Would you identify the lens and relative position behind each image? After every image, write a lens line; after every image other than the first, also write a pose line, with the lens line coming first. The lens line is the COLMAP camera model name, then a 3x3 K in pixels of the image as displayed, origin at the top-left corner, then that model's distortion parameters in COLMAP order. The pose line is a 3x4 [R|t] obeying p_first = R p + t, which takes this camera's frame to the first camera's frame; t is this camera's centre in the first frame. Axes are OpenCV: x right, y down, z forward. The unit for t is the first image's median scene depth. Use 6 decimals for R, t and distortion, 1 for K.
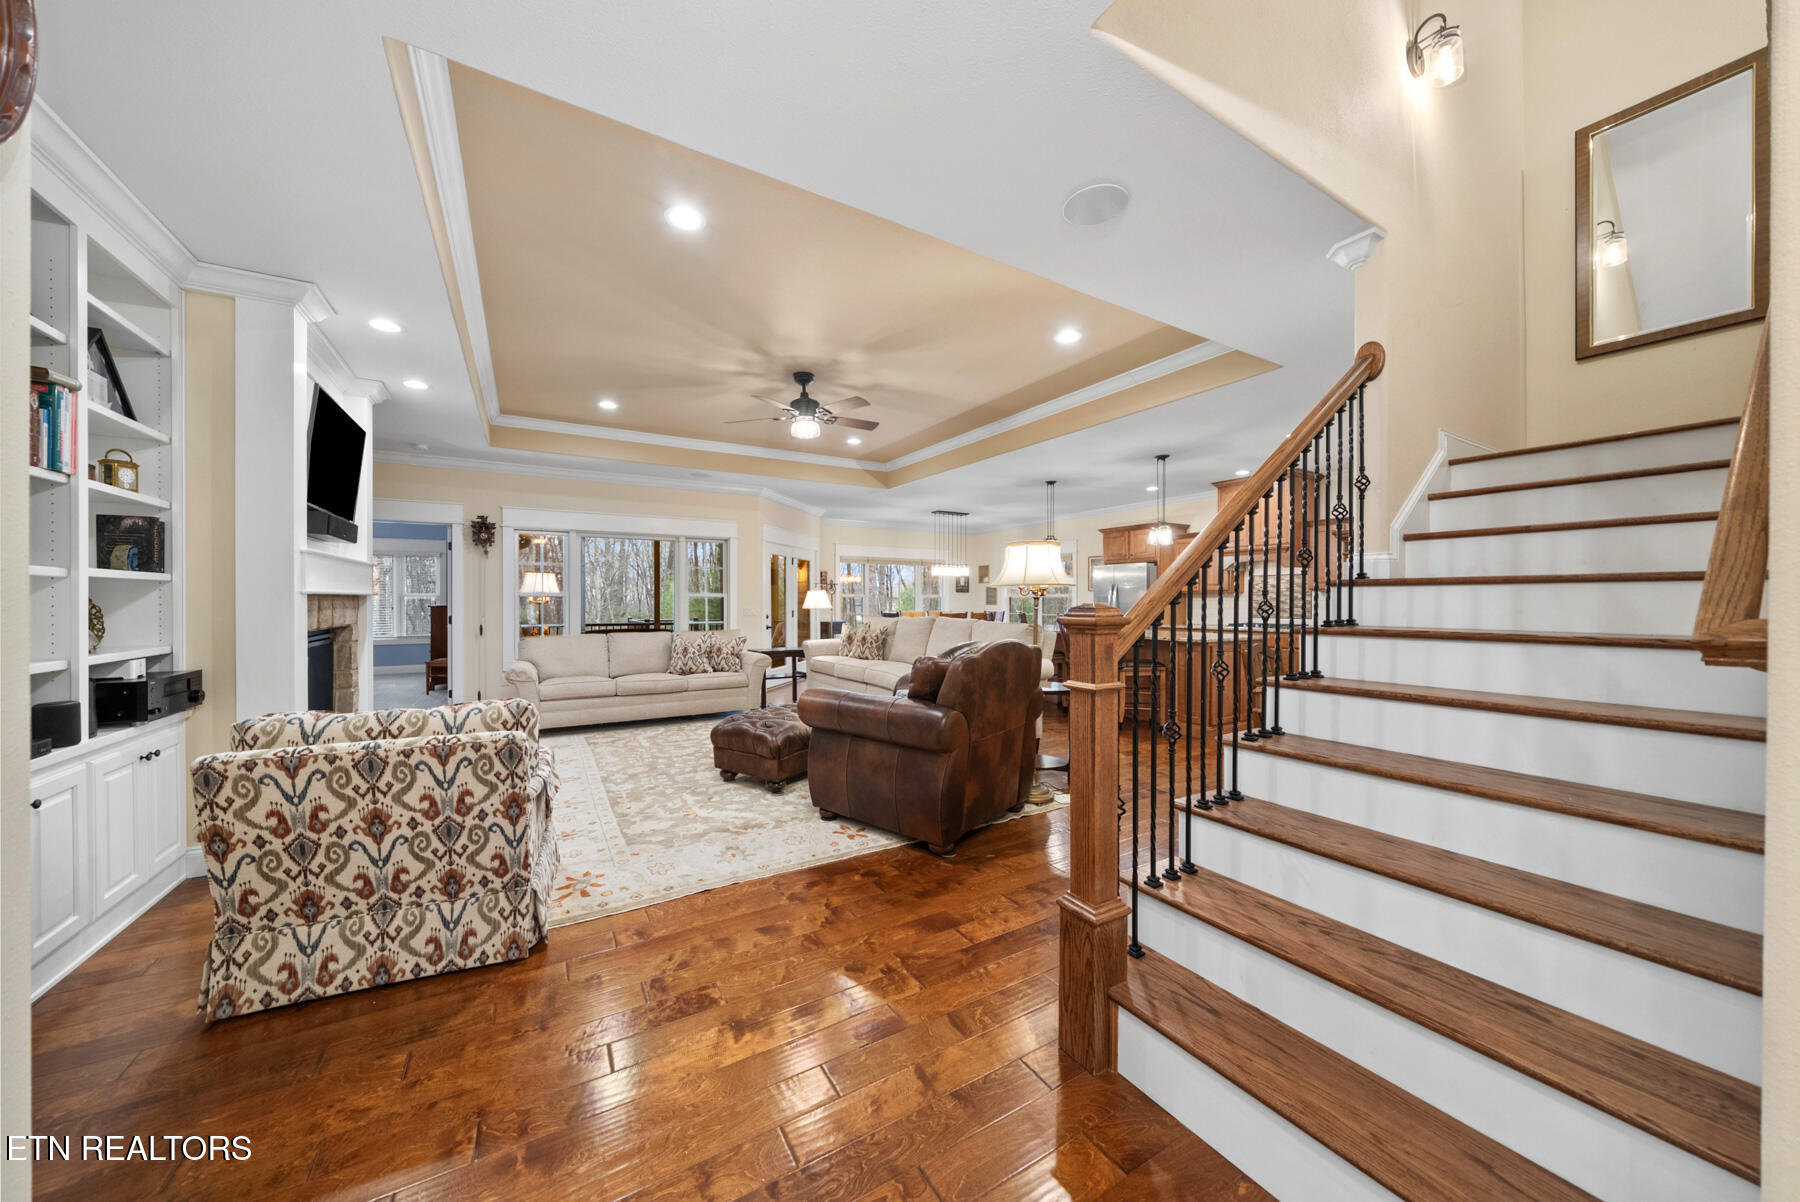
lens RADIAL K [[617.1, 0, 897.1], [0, 617.1, 599.1], [0, 0, 1]] dist [-0.004414, -0.000015]
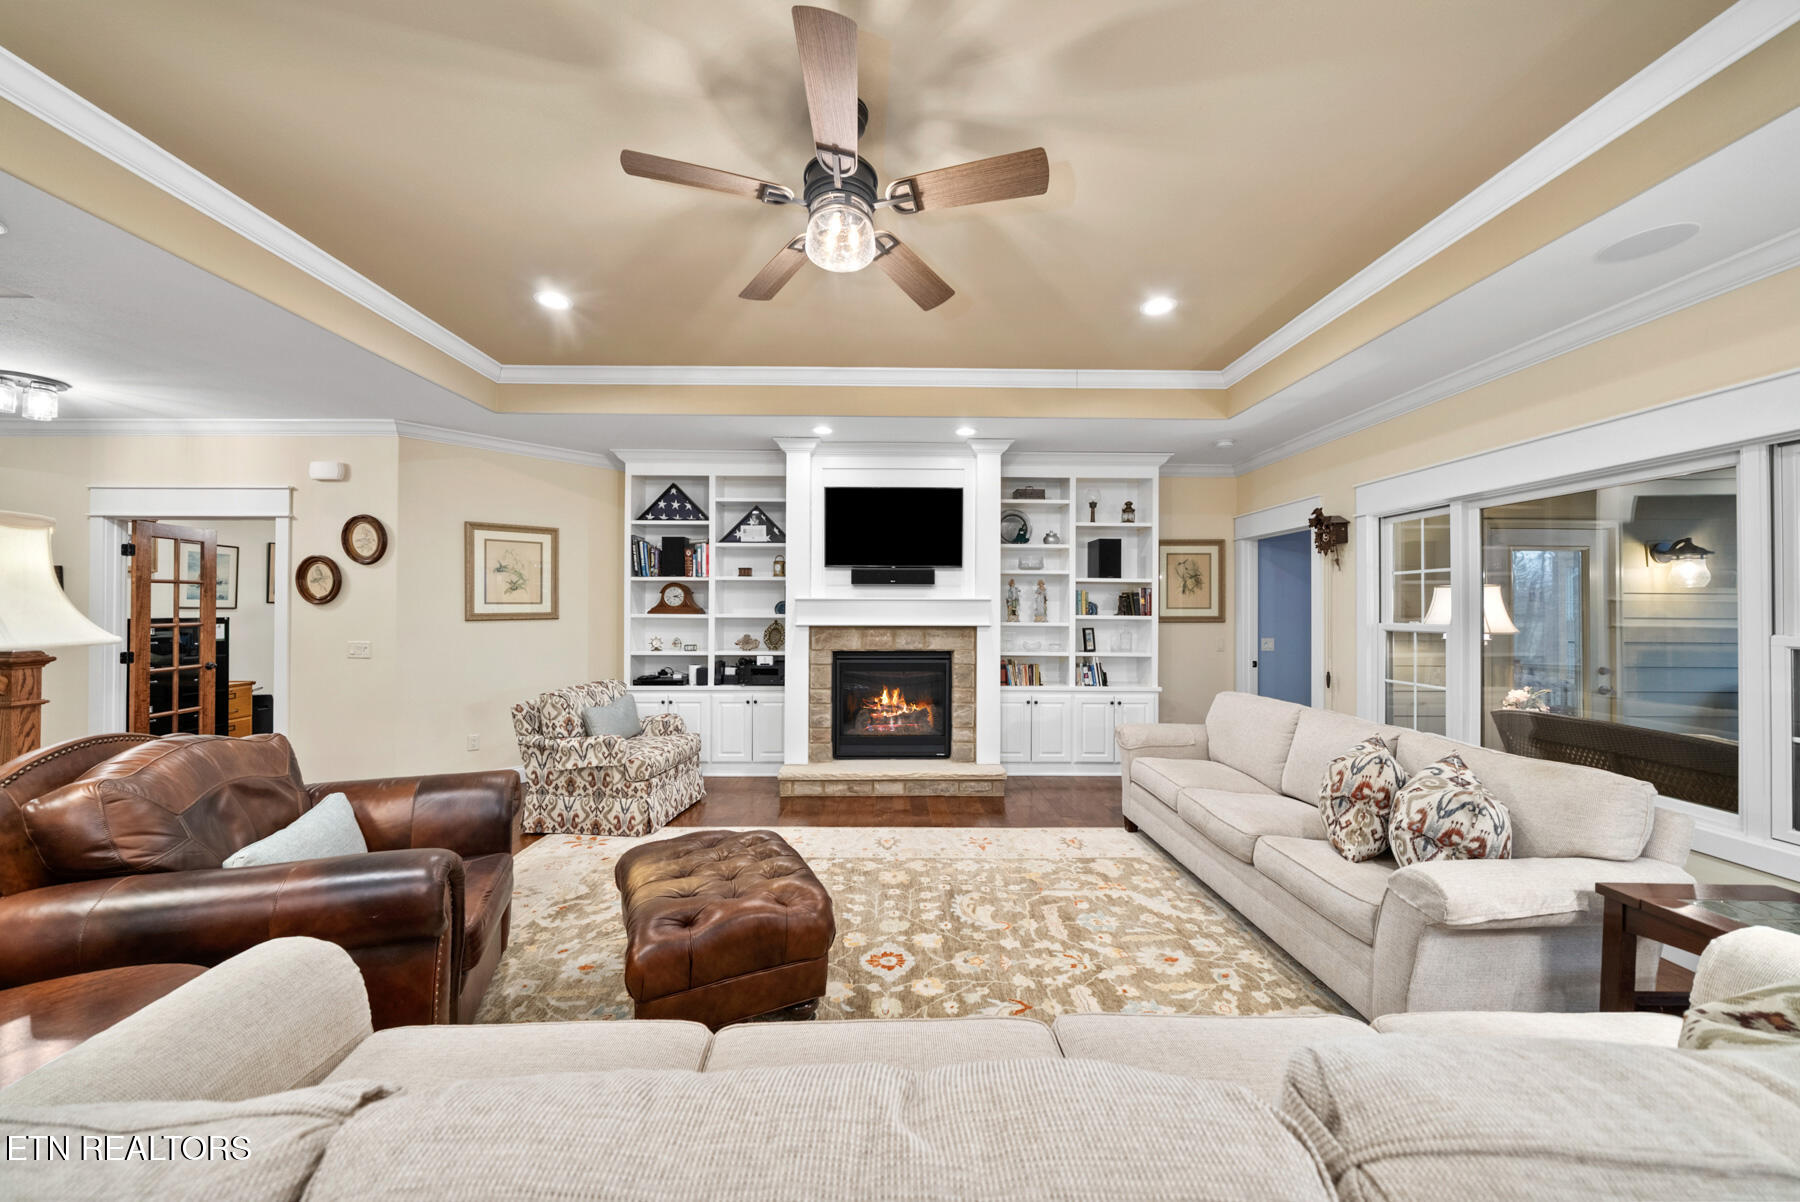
lens RADIAL K [[618.2, 0, 896.4], [0, 618.2, 602.1], [0, 0, 1]] dist [-0.005600, -0.000119]
pose [[-0.500603, -0.011528, -0.865600, 0.201824], [-0.003816, 0.999931, -0.011110, -0.035419], [0.865669, -0.002258, -0.500612, 1.365418]]
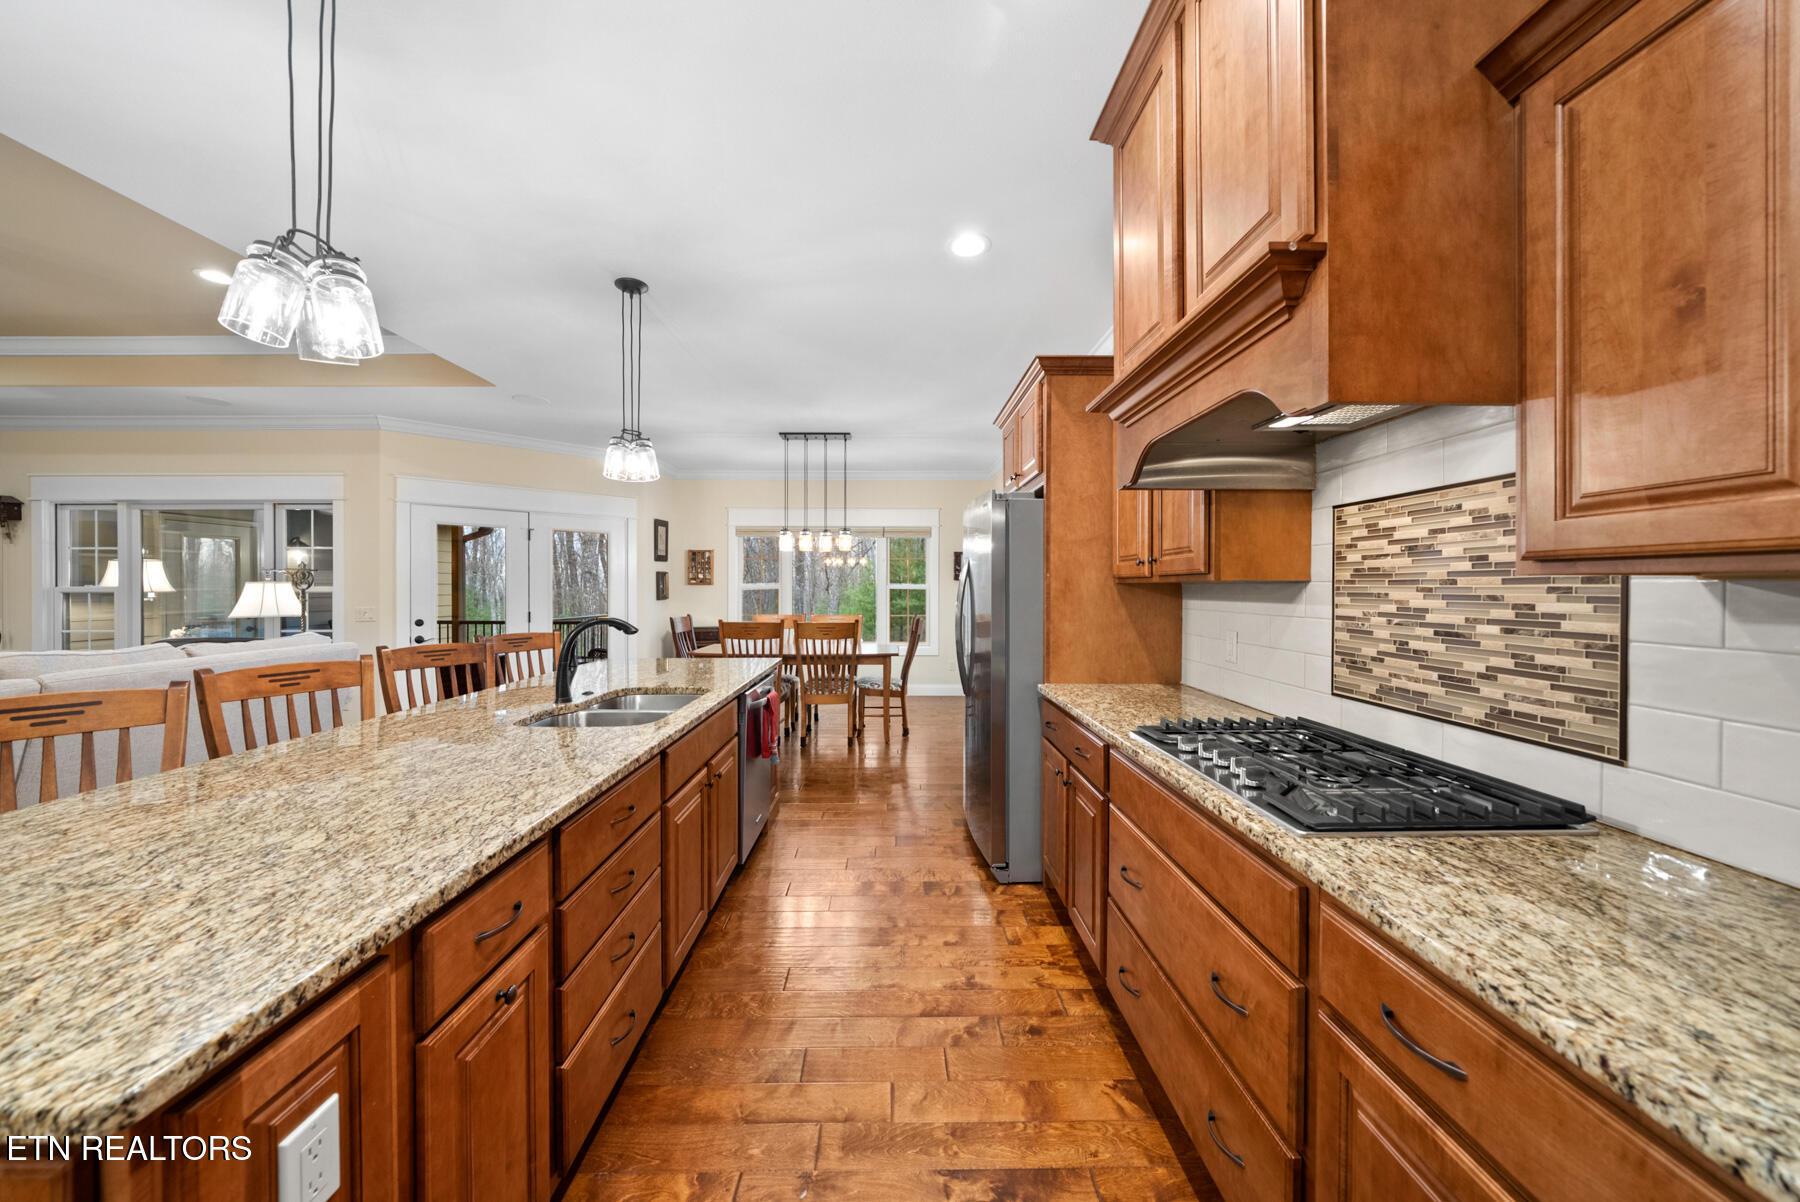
lens RADIAL K [[626.2, 0, 893.3], [0, 626.2, 588.9], [0, 0, 1]] dist [-0.001199, -0.000015]
pose [[0.862250, 0.000463, -0.506483, 0.998571], [0.002323, 0.999985, 0.004870, -0.015935], [0.506478, -0.005376, 0.862236, 1.312759]]
